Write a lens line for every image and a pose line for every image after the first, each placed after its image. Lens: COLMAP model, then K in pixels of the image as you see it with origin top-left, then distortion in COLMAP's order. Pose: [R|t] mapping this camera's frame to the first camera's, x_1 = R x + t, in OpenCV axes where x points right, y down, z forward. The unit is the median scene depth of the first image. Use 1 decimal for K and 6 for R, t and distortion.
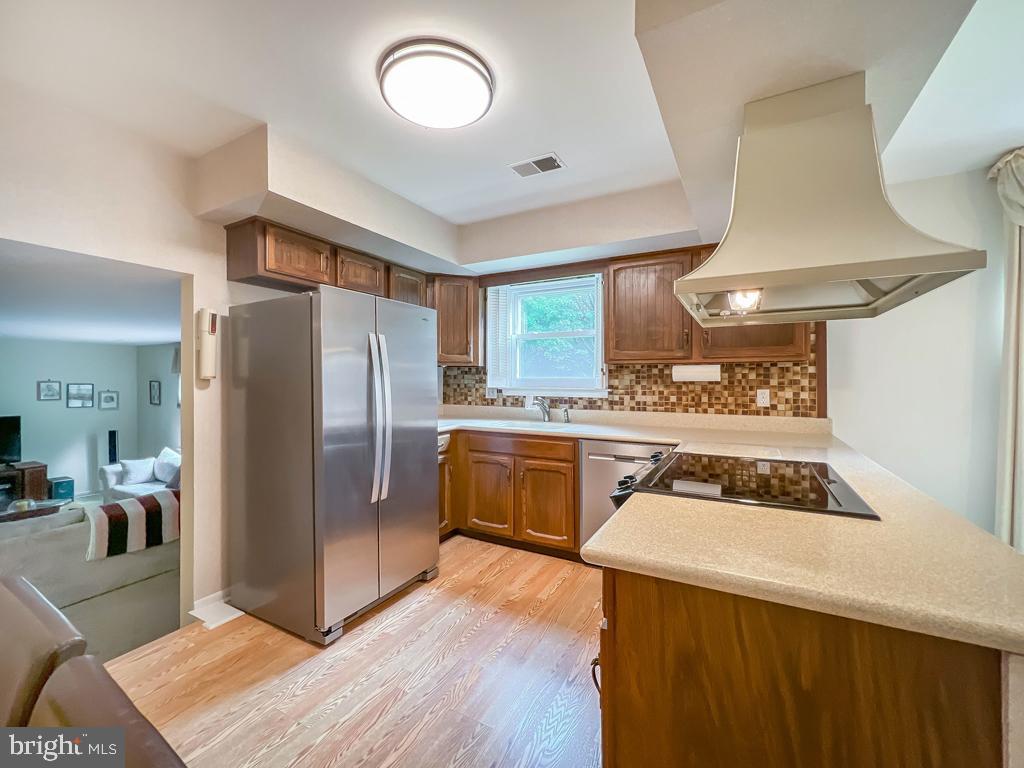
lens RADIAL K [[413.7, 0, 517.8], [0, 413.7, 379.0], [0, 0, 1]] dist [-0.002145, -0.000081]
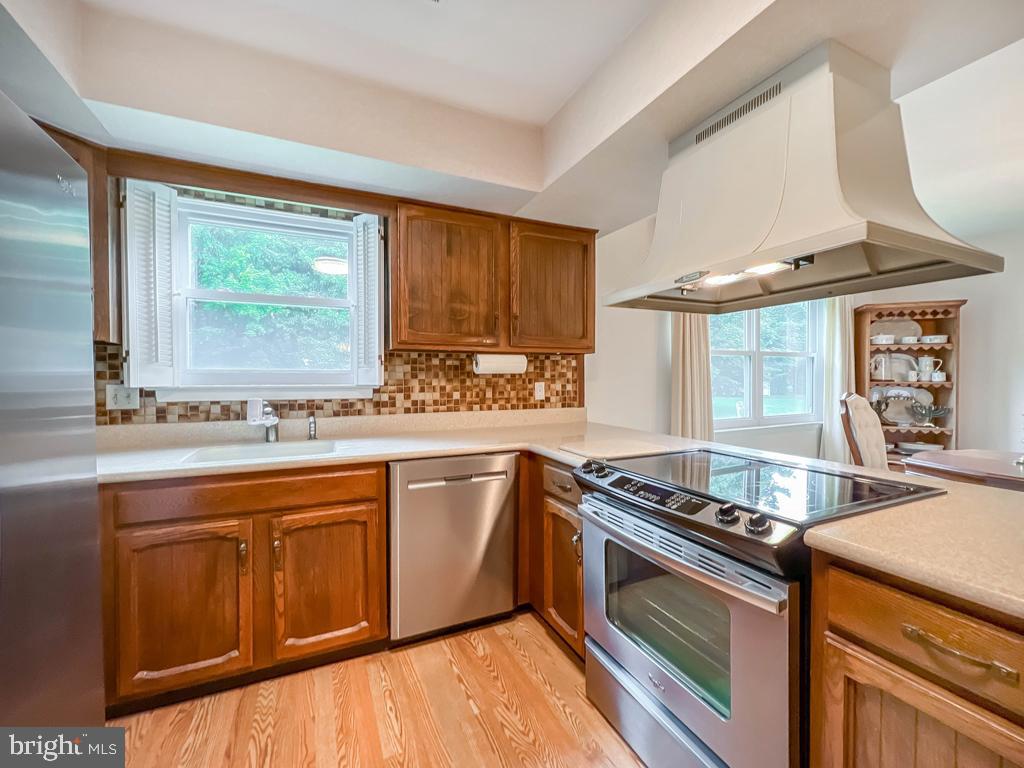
lens RADIAL K [[416.4, 0, 502.7], [0, 416.4, 384.9], [0, 0, 1]] dist [-0.001772, -0.000007]
pose [[0.610354, -0.015257, 0.791982, -0.228967], [0.002816, 0.999850, 0.017091, 0.013115], [-0.792124, -0.008202, 0.610305, 0.421956]]
